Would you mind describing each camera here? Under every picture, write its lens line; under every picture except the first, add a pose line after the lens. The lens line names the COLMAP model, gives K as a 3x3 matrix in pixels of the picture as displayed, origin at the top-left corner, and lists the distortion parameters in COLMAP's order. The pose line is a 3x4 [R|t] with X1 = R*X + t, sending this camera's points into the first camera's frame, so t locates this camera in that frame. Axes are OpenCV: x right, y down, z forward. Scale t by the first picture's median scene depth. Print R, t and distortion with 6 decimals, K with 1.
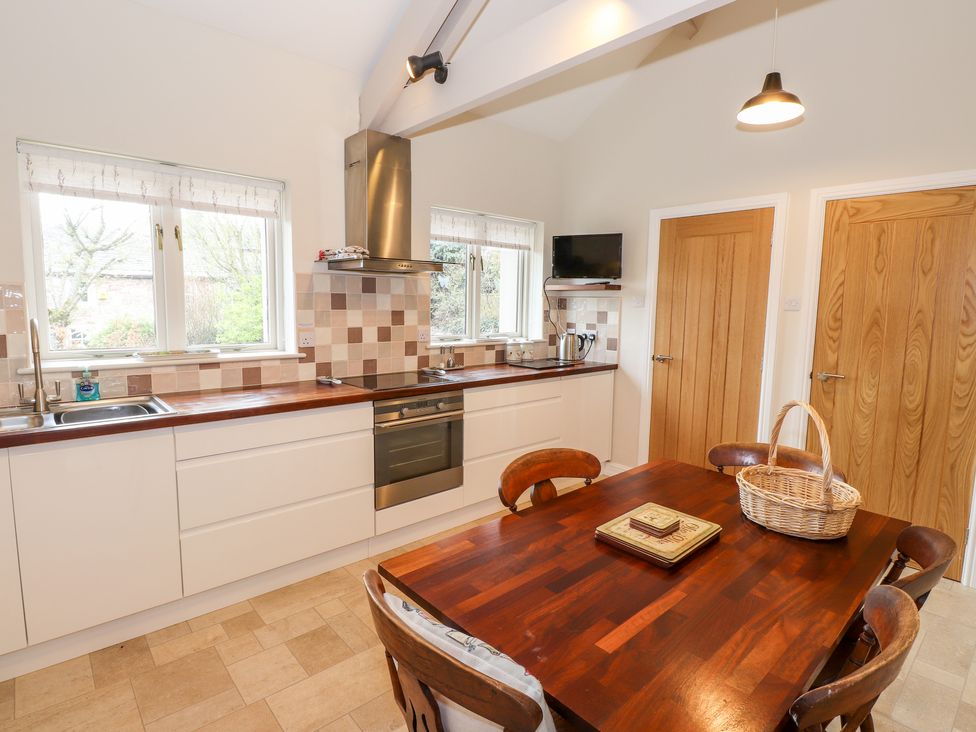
lens RADIAL K [[581.1, 0, 488.0], [0, 581.1, 366.0], [0, 0, 1]] dist [0.003862, 0.000457]
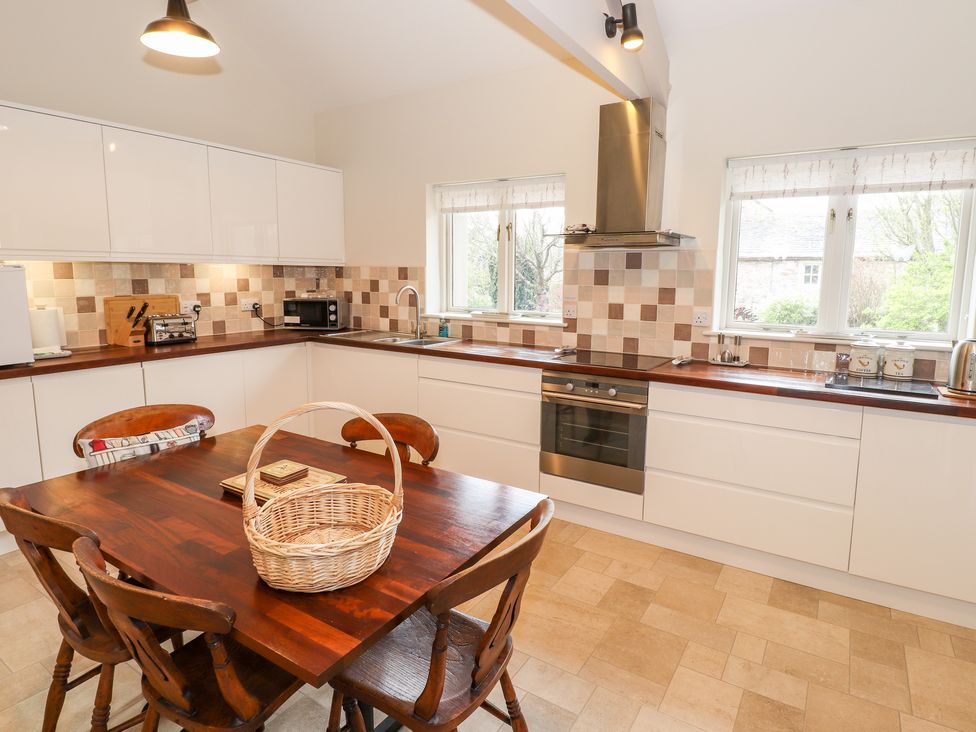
lens RADIAL K [[510.9, 0, 477.7], [0, 510.9, 362.7], [0, 0, 1]] dist [0.000877, -0.013406]
pose [[0.234271, 0.154462, -0.959822, 0.583539], [-0.116120, 0.984675, 0.130119, -0.053387], [0.965211, 0.080971, 0.248617, 0.561068]]
